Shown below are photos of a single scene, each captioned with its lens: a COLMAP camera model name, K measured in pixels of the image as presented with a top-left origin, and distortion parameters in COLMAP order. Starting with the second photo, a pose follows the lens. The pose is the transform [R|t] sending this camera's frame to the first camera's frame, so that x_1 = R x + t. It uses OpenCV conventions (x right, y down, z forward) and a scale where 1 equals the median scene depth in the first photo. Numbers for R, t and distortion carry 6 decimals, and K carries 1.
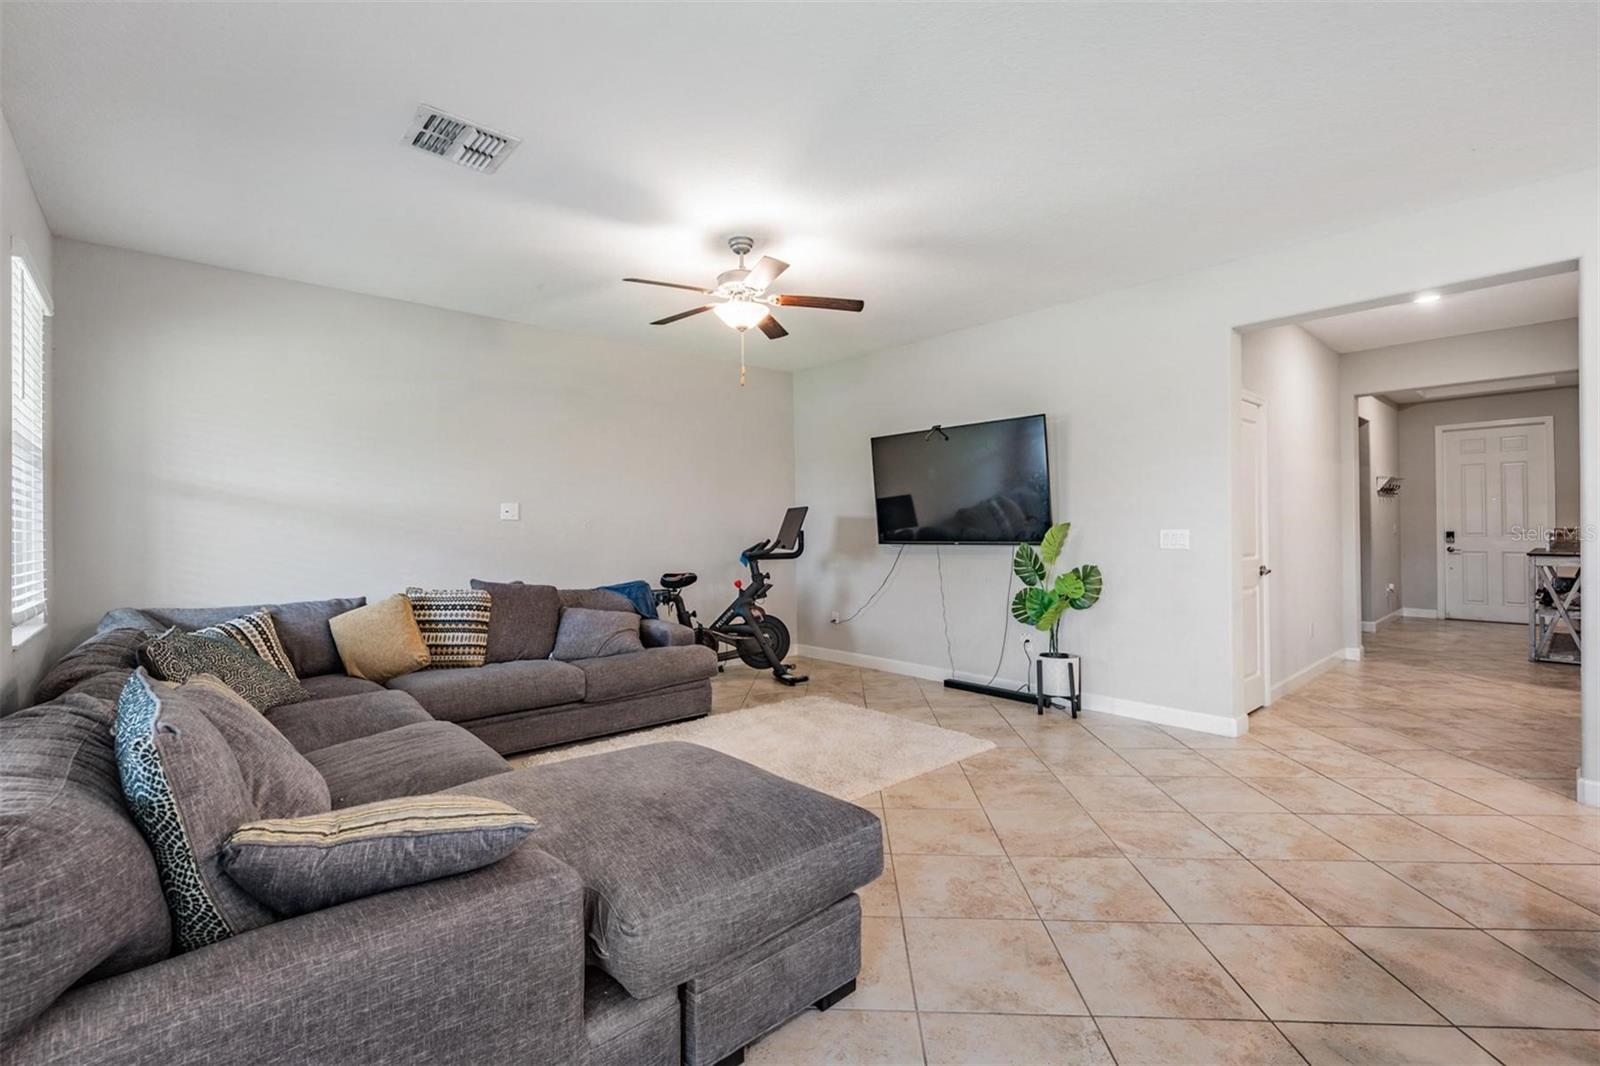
lens RADIAL K [[698.7, 0, 796.7], [0, 698.7, 526.8], [0, 0, 1]] dist [-0.000224, -0.000105]
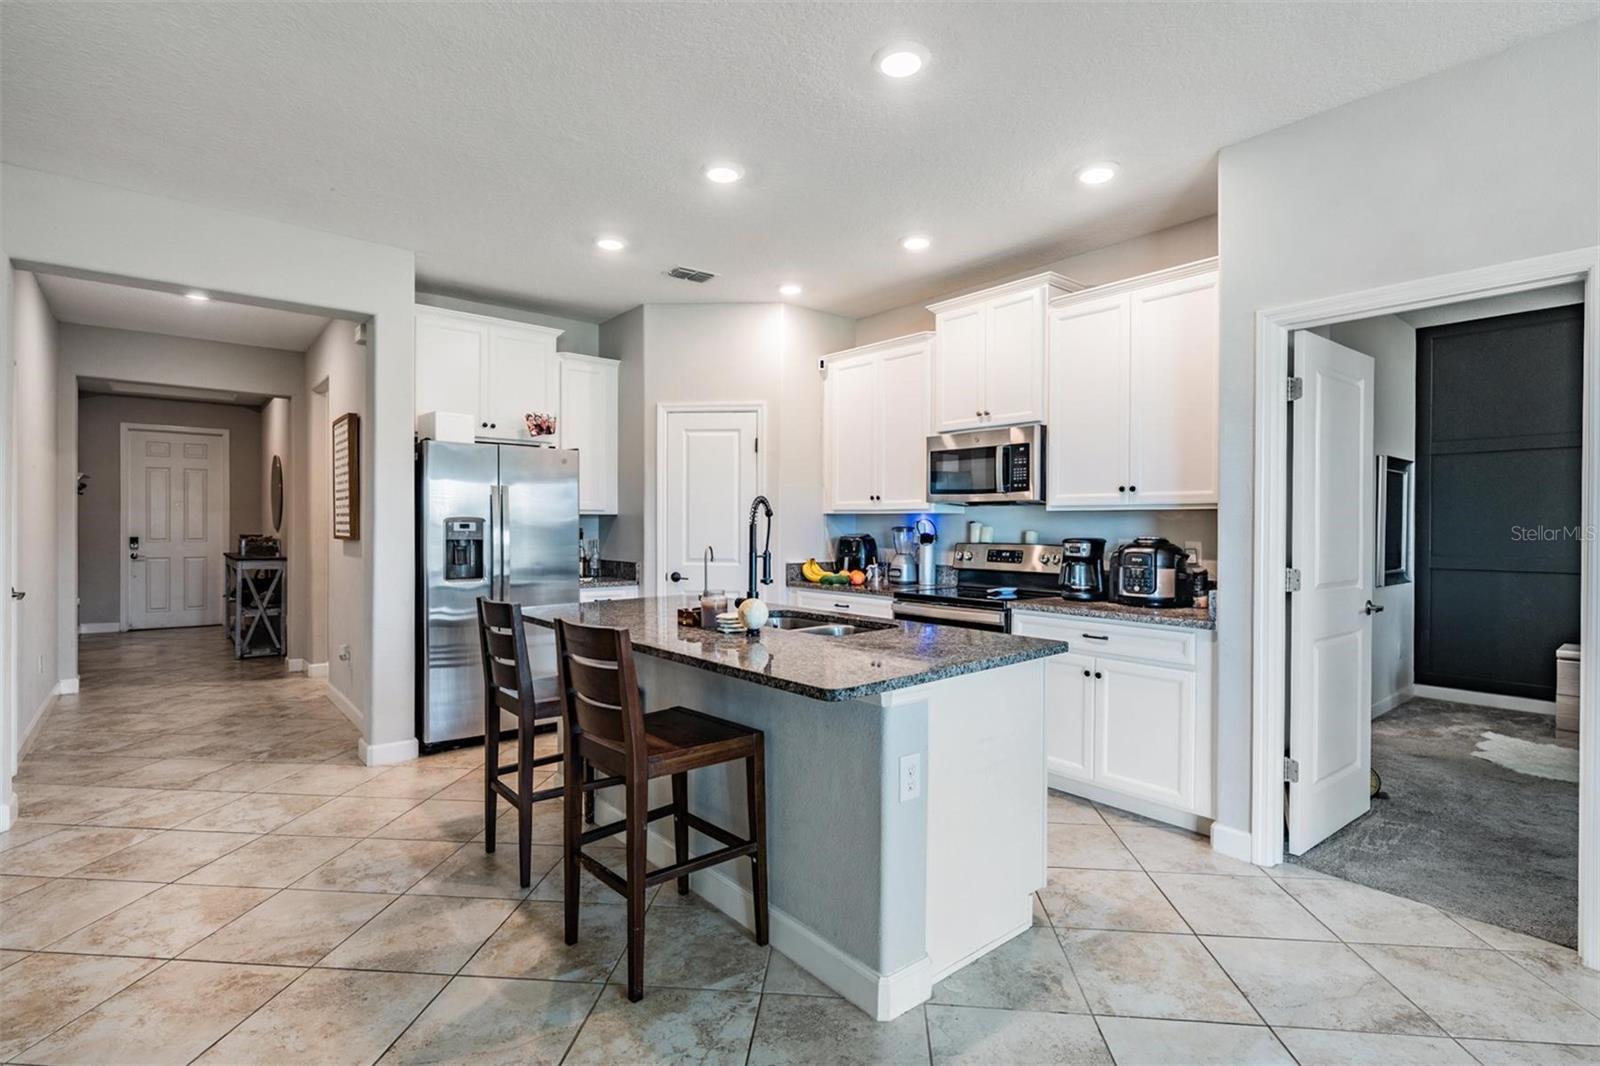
lens RADIAL K [[762.7, 0, 793.4], [0, 762.7, 525.0], [0, 0, 1]] dist [-0.001413, -0.000175]
pose [[0.034394, 0.011525, 0.999342, -0.118041], [-0.006377, 0.999916, -0.011312, -0.007383], [-0.999388, -0.005983, 0.034465, 0.154940]]
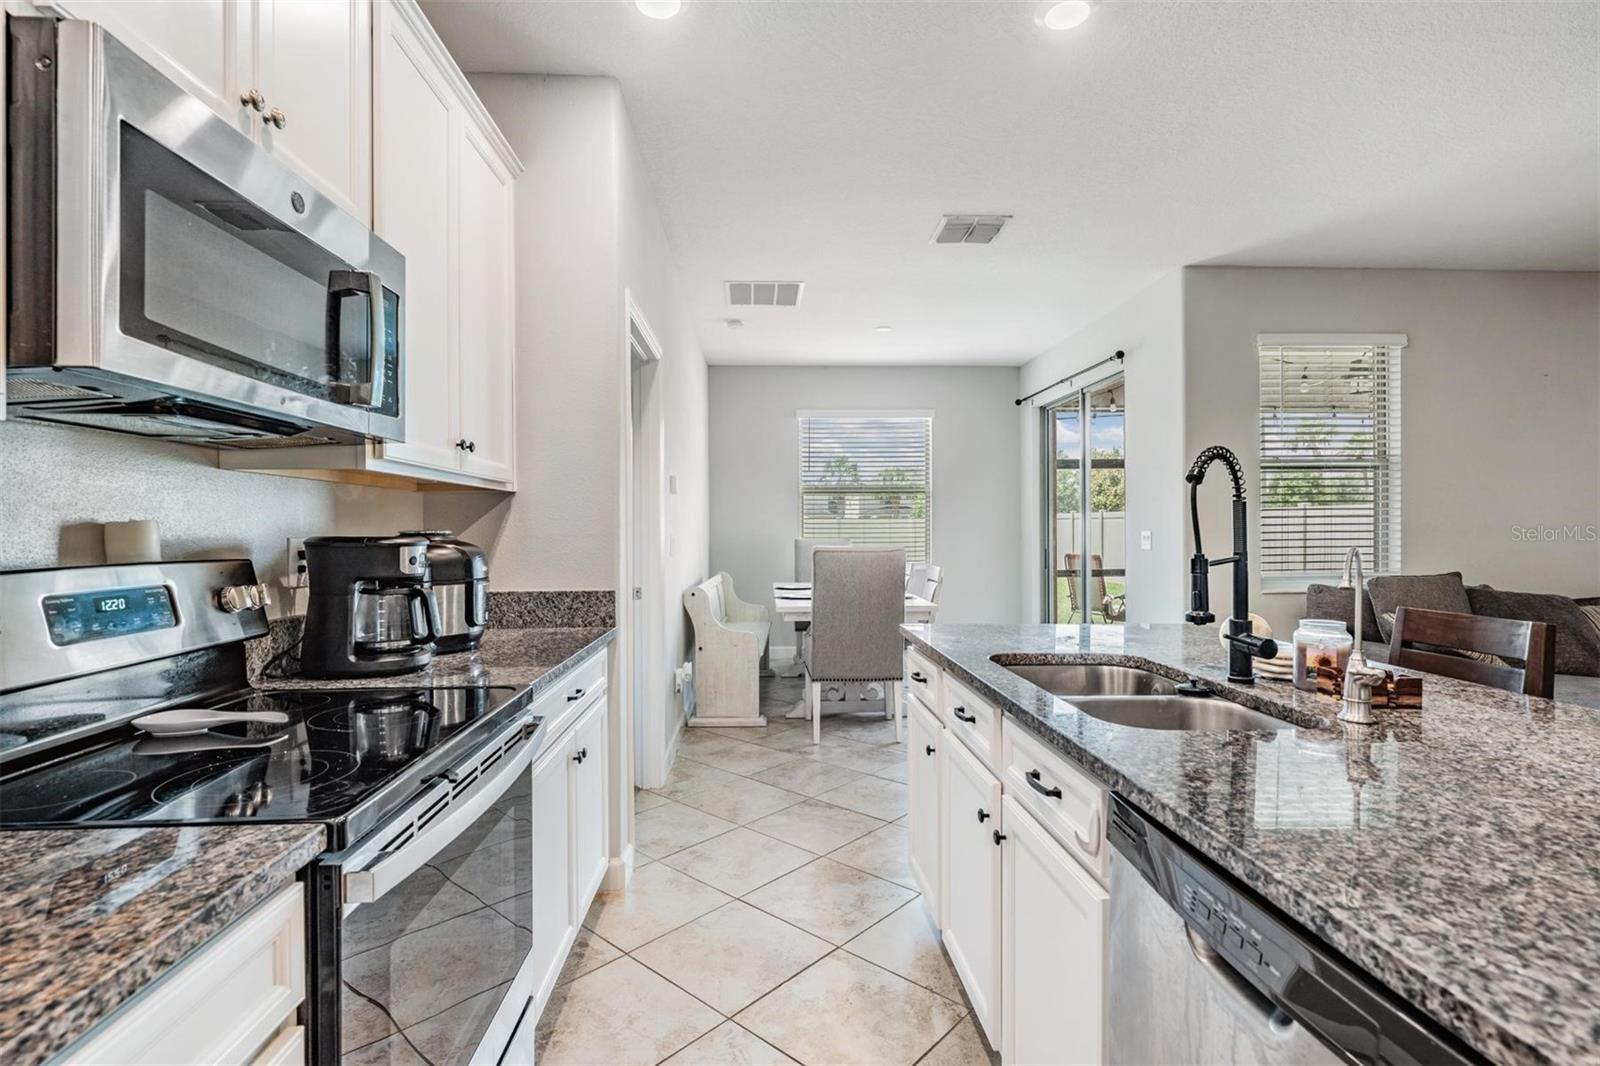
lens RADIAL K [[756.5, 0, 800.0], [0, 756.5, 533.0], [0, 0, 1]] dist [0.000143, 0.000017]
pose [[-0.623764, 0.019774, -0.781363, 0.947883], [0.014136, 0.999802, 0.014017, -0.008139], [0.781485, -0.002302, -0.623920, 0.274000]]
